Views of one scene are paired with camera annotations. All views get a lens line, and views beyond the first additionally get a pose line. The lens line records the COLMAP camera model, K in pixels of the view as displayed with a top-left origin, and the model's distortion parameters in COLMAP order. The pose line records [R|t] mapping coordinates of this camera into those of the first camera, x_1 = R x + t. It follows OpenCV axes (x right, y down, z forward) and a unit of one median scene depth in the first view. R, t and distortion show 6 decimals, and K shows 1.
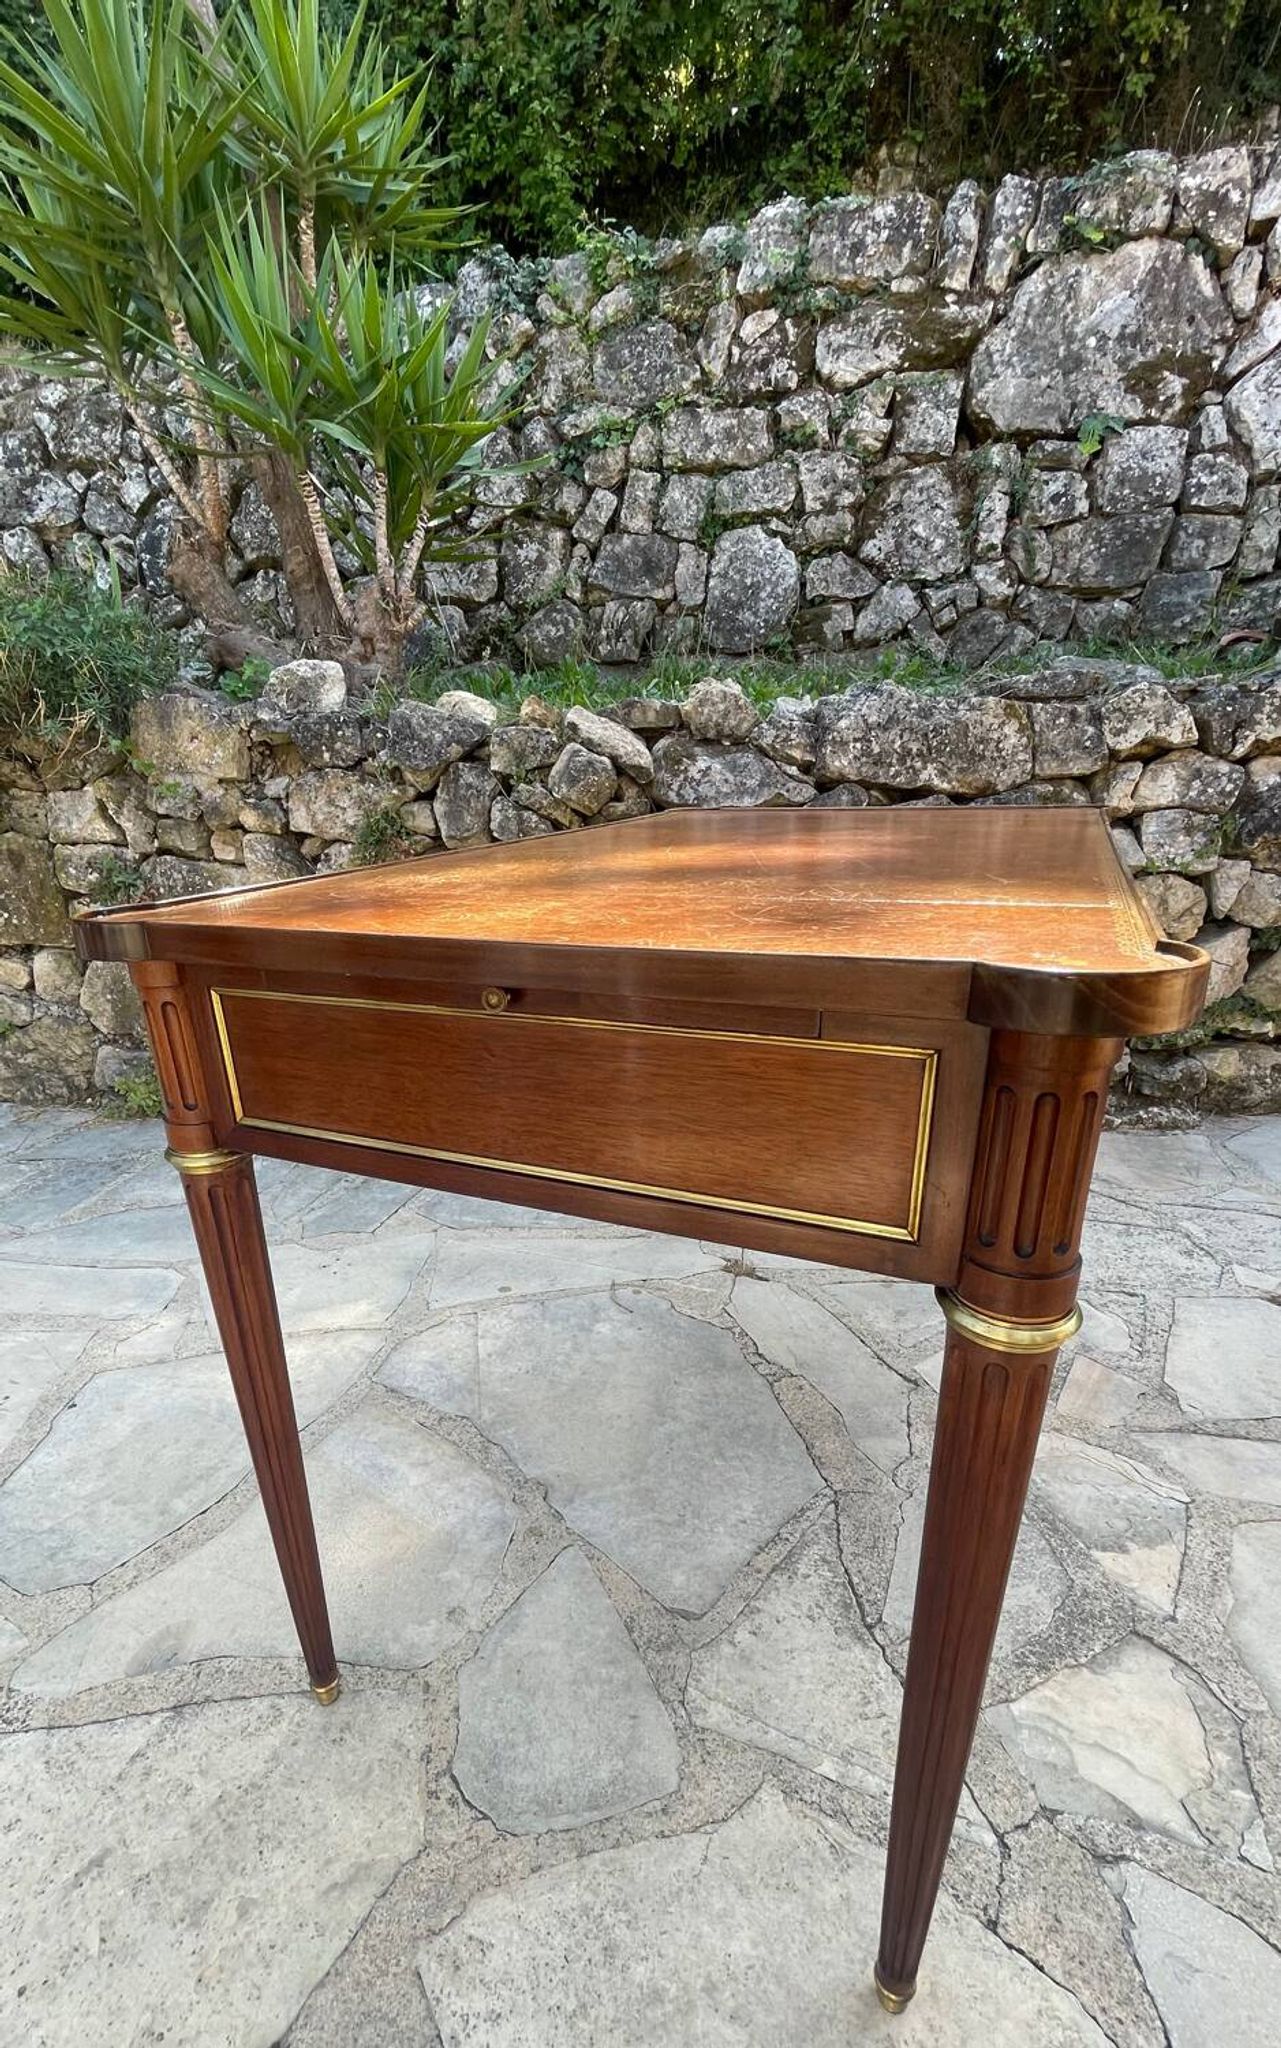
lens RADIAL K [[907.5, 0, 579.4], [0, 907.5, 1133.8], [0, 0, 1]] dist [-0.006391, 0.003356]
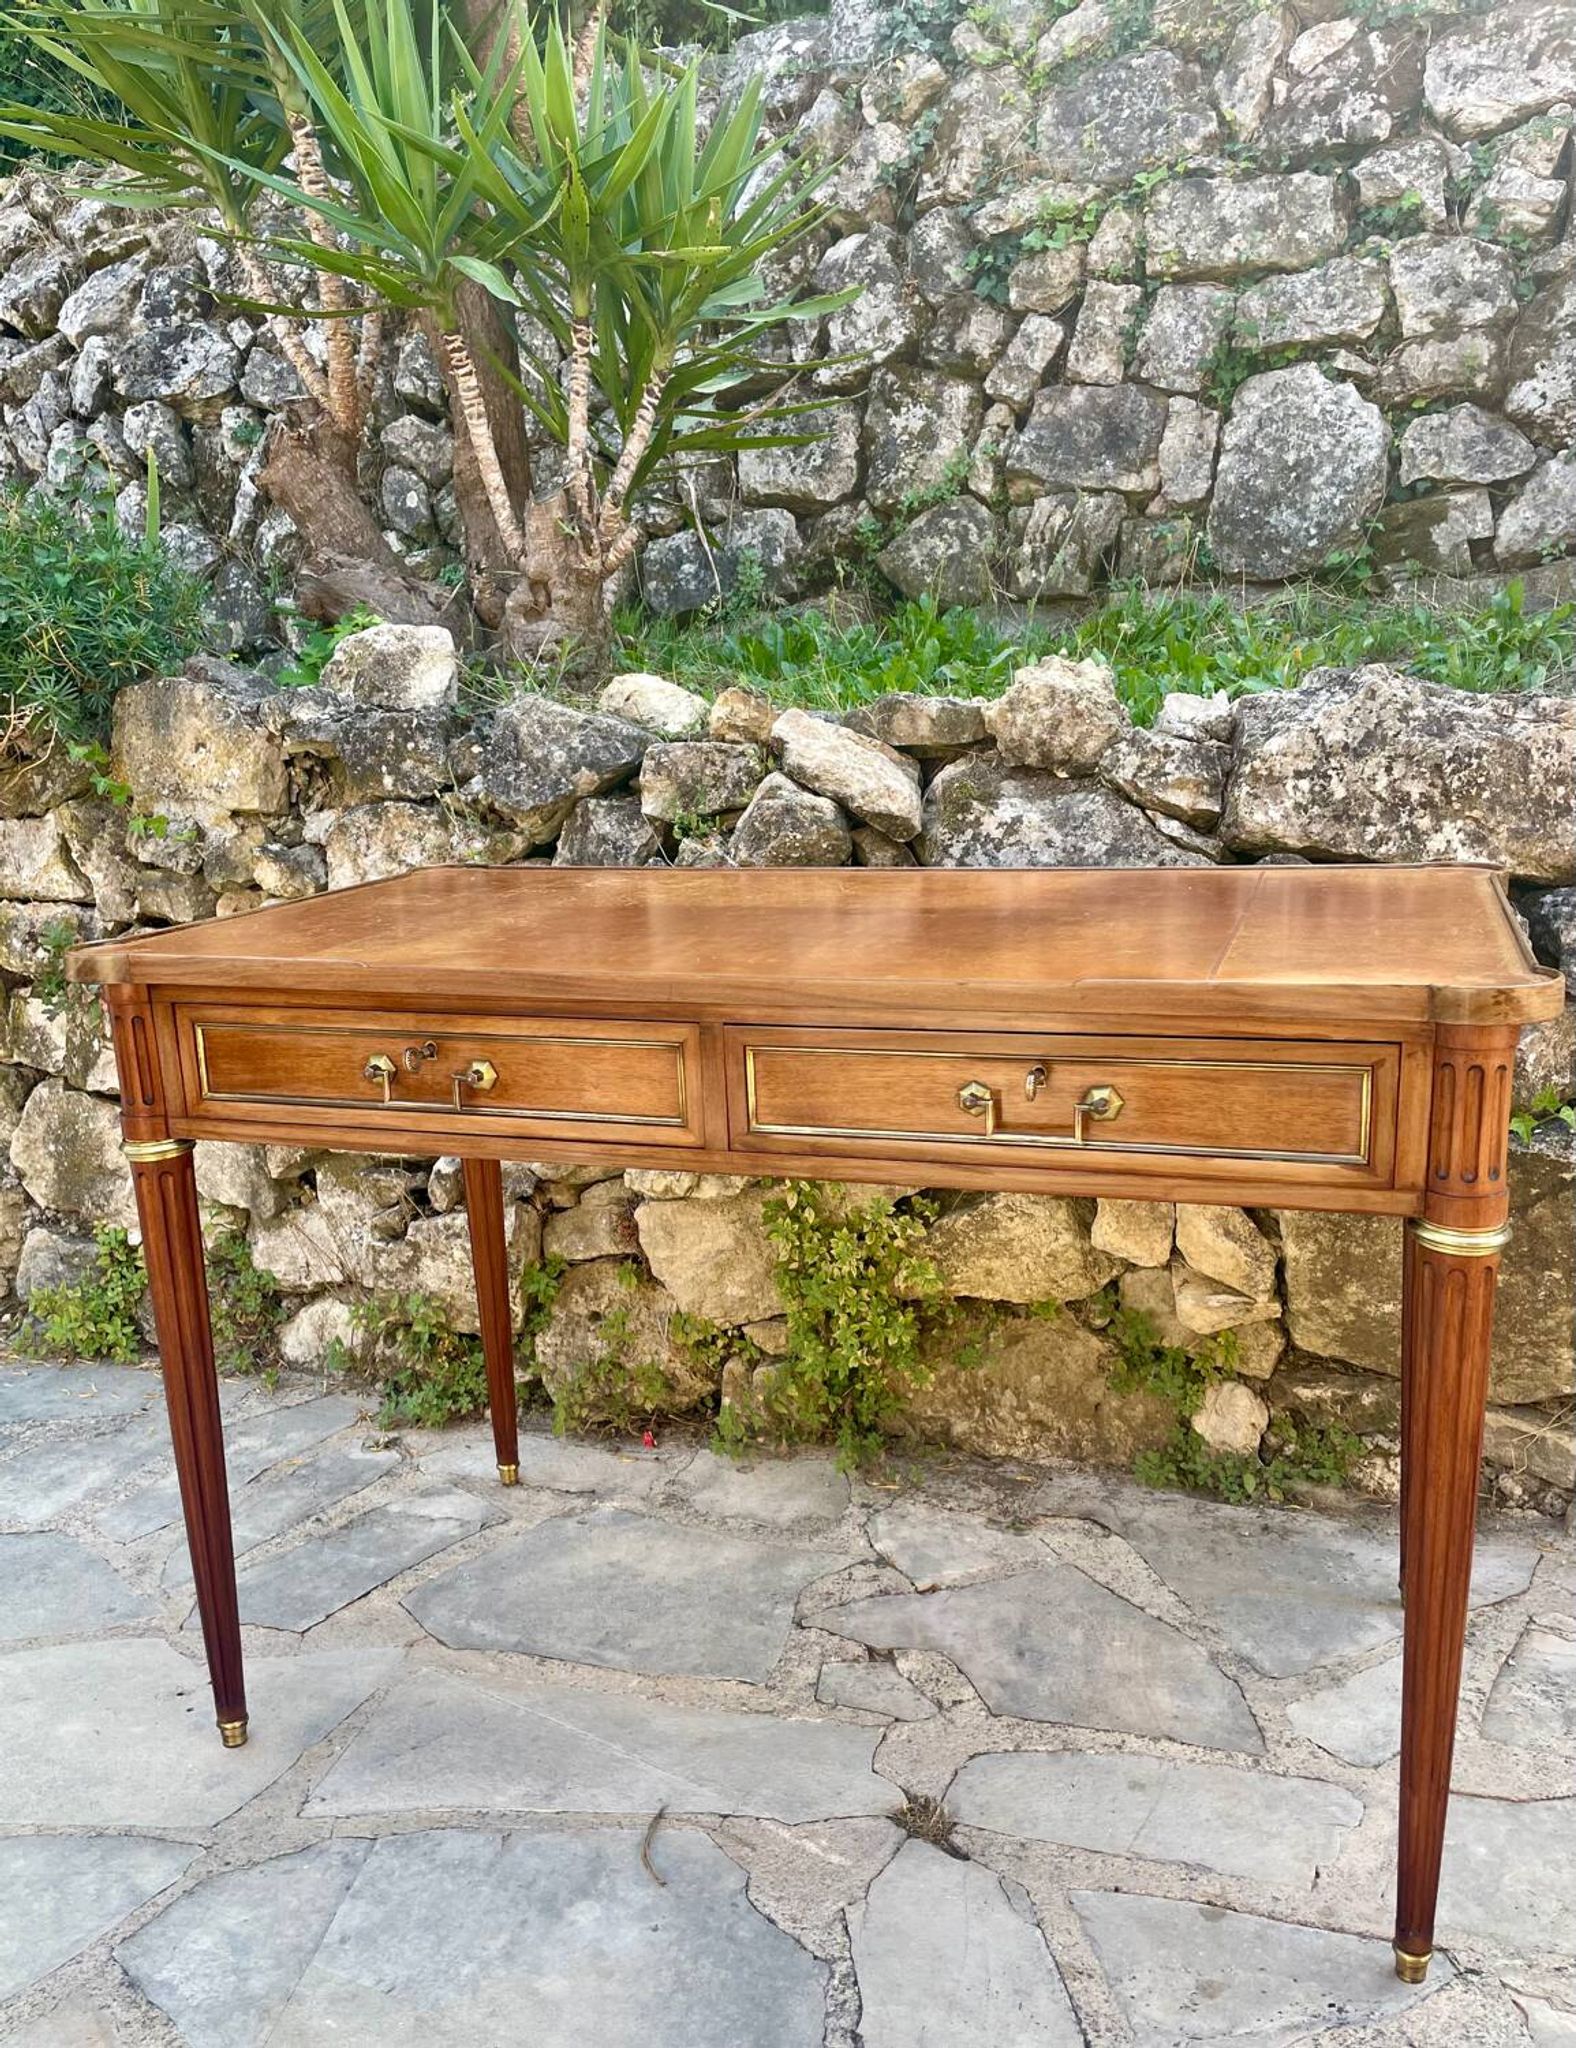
lens RADIAL K [[1671.8, 0, 784.7], [0, 1671.8, 1090.8], [0, 0, 1]] dist [0.082813, -0.114651]
pose [[0.972454, 0.059519, -0.225367, 0.213483], [-0.097408, 0.982147, -0.160931, -0.061575], [0.211765, 0.178451, 0.960891, 0.032997]]
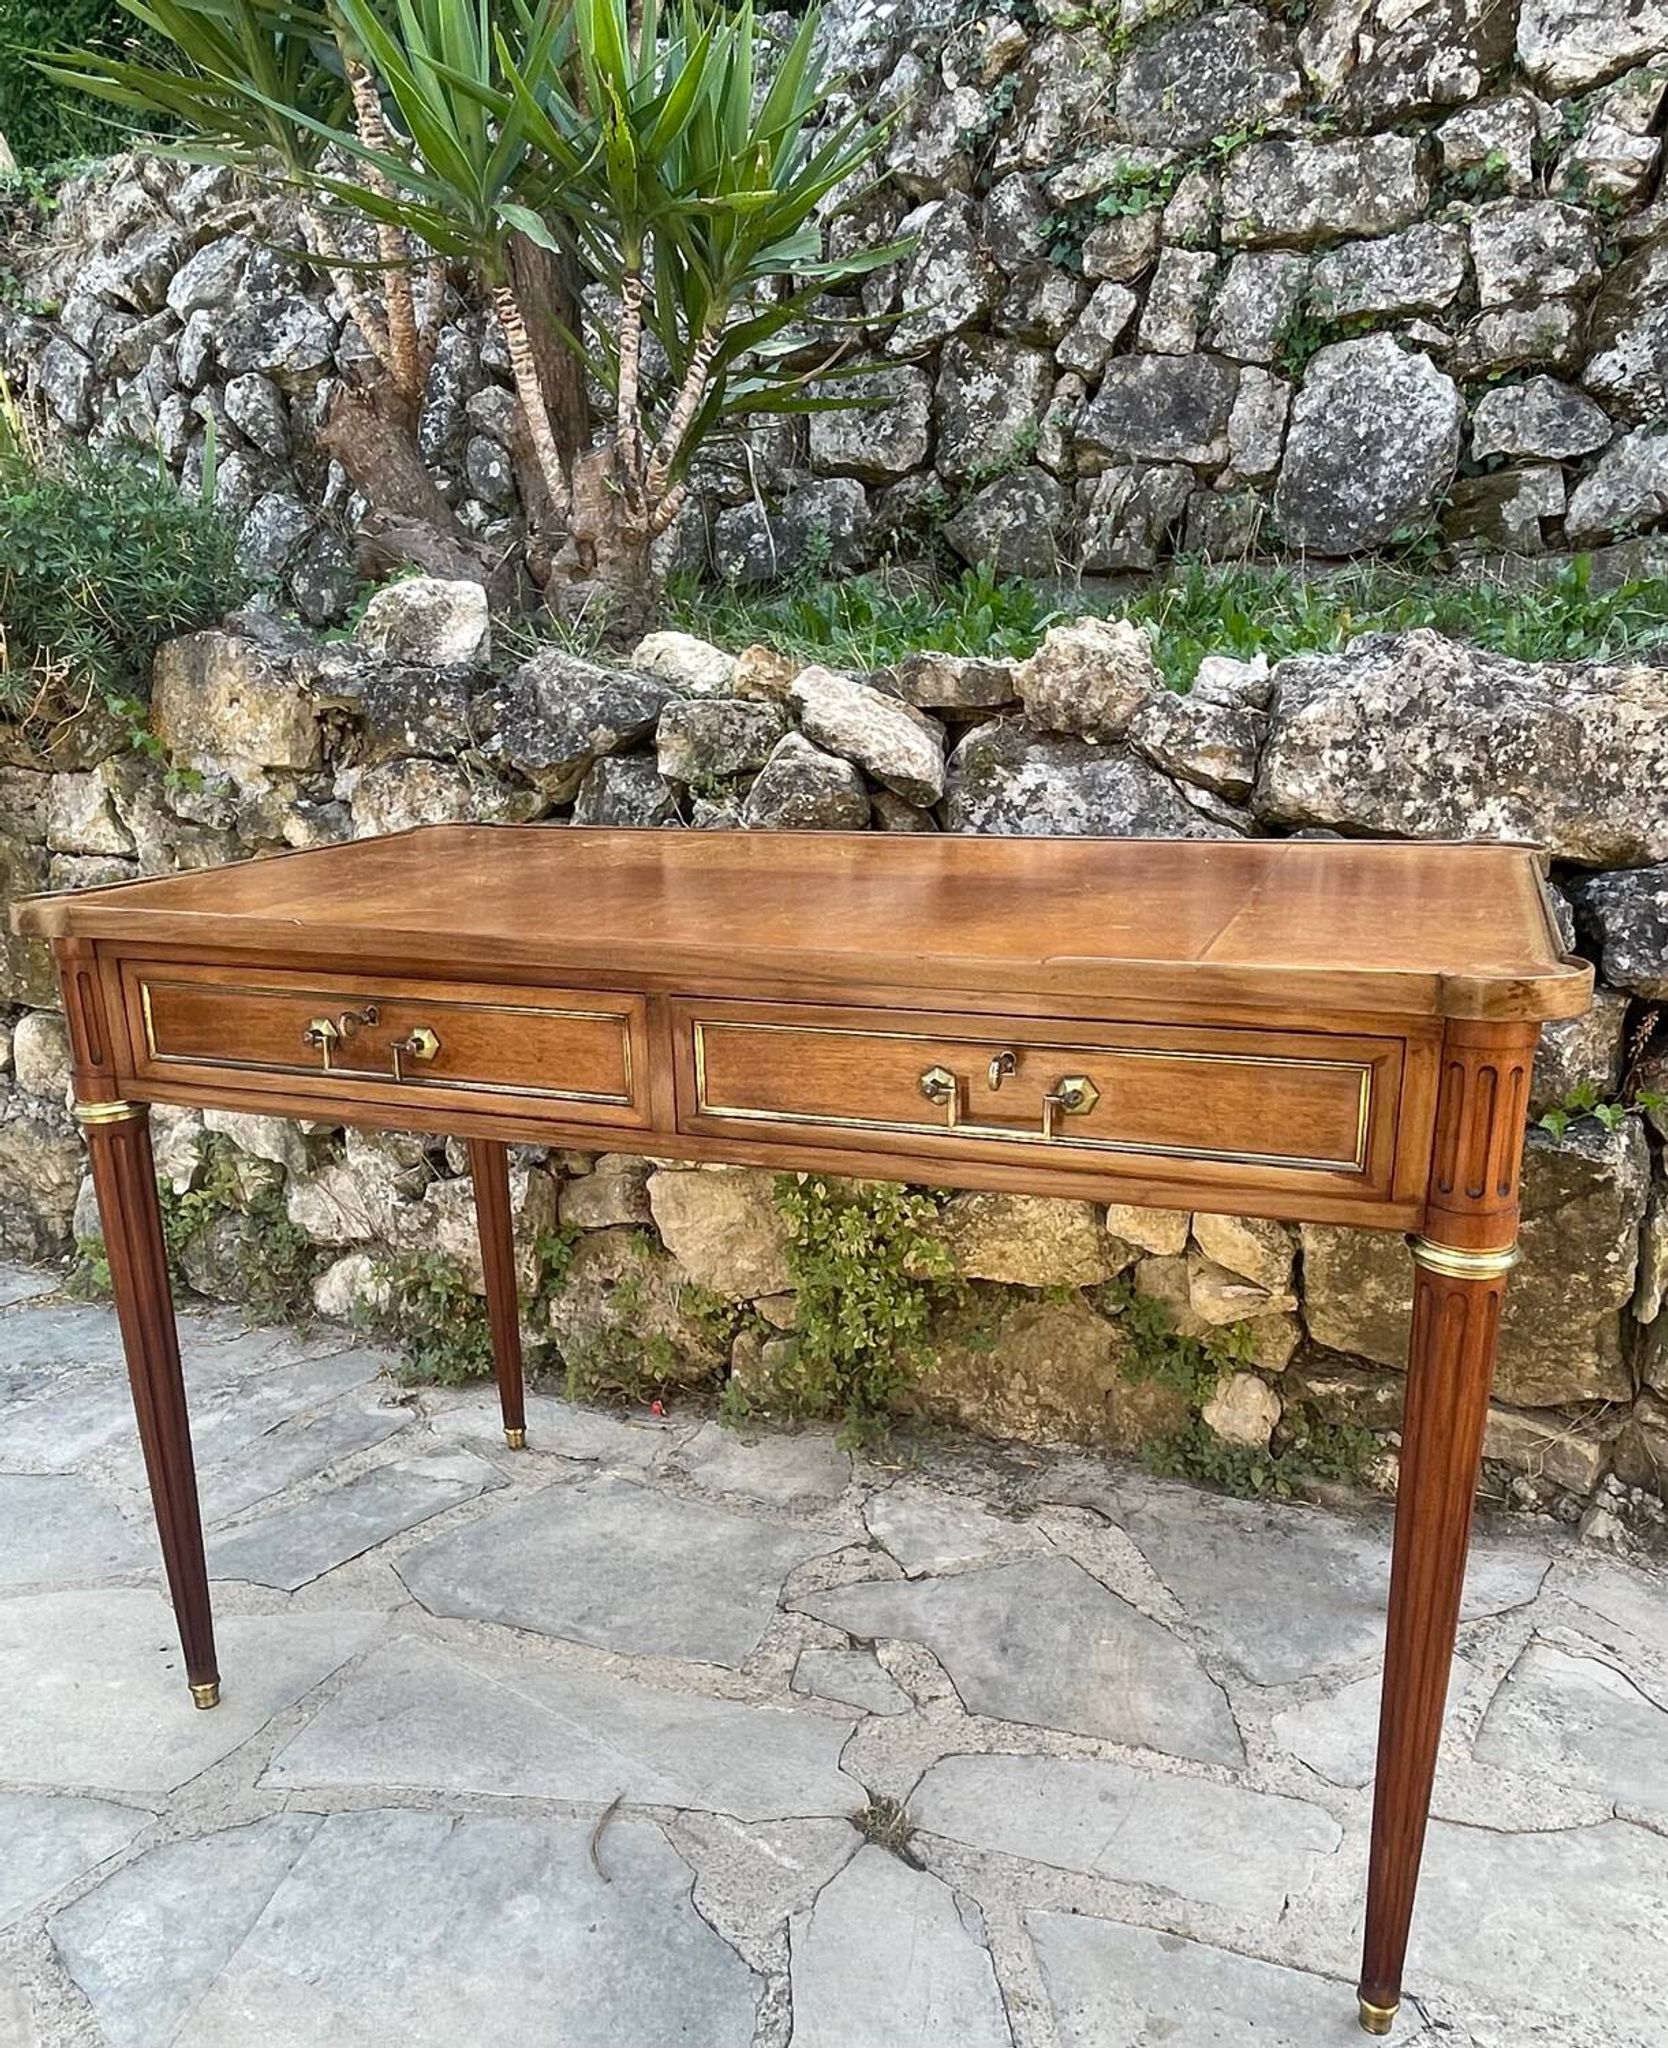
lens RADIAL K [[1565.3, 0, 810.1], [0, 1565.3, 1133.6], [0, 0, 1]] dist [-0.001036, -0.002473]
pose [[0.959196, 0.099107, -0.264804, 0.239314], [-0.130620, 0.985948, -0.104135, -0.086531], [0.250762, 0.134475, 0.958663, 0.121905]]
